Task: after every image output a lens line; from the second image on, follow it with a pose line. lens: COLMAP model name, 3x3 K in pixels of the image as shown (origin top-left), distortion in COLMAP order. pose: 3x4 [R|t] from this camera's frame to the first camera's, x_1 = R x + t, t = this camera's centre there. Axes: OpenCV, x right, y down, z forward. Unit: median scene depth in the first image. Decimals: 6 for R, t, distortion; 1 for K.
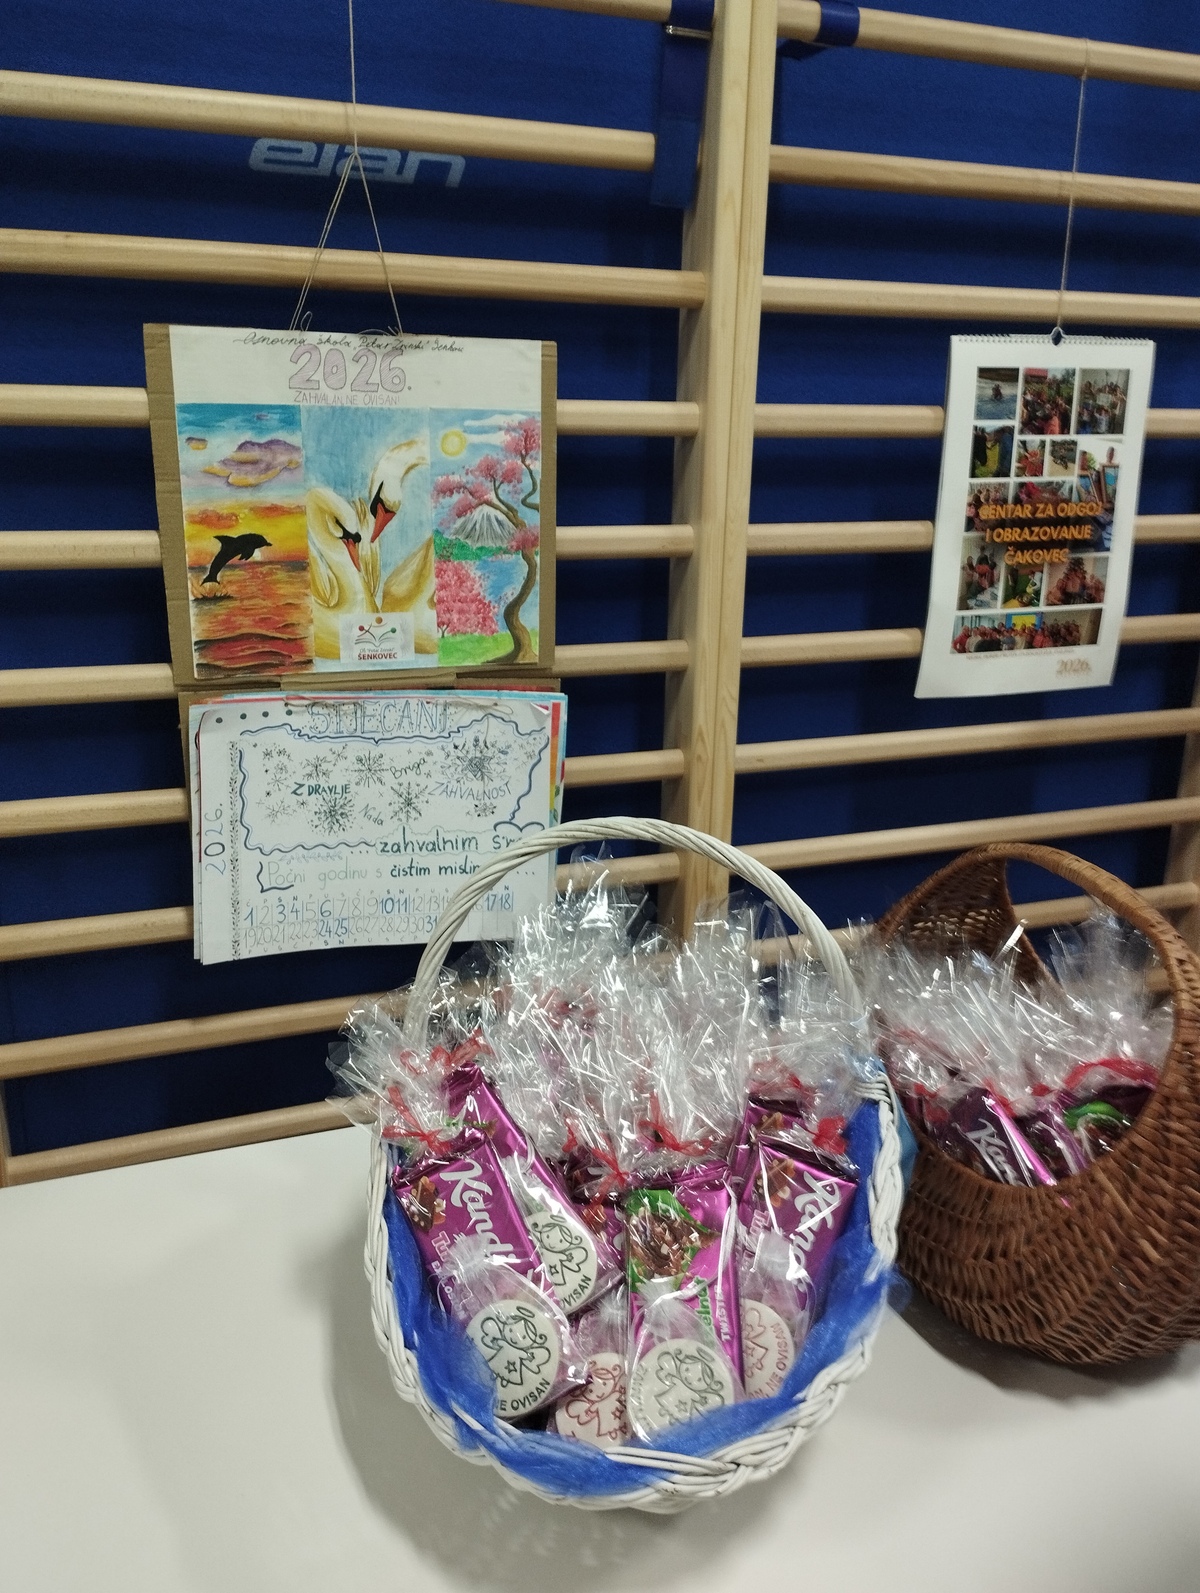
lens RADIAL K [[1356.2, 0, 600.0], [0, 1356.2, 796.5], [0, 0, 1]] dist [0.036121, -0.002071]
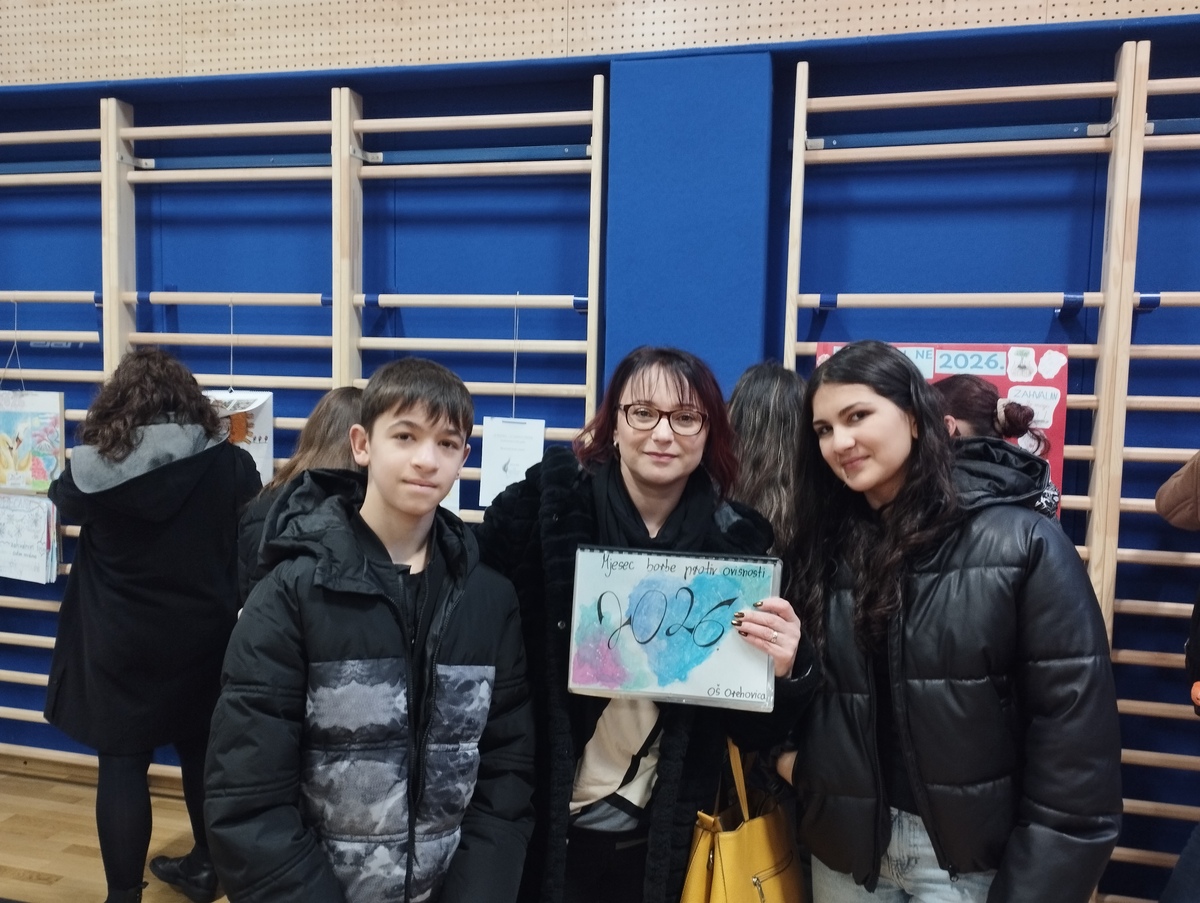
lens RADIAL K [[1021.6, 0, 600.0], [0, 1021.6, 451.5], [0, 0, 1]] dist [0.036121, -0.002071]
pose [[0.801552, 0.026806, -0.597324, 2.445522], [-0.183325, 0.961898, -0.202838, 0.067558], [0.569128, 0.272090, 0.775925, -0.150699]]
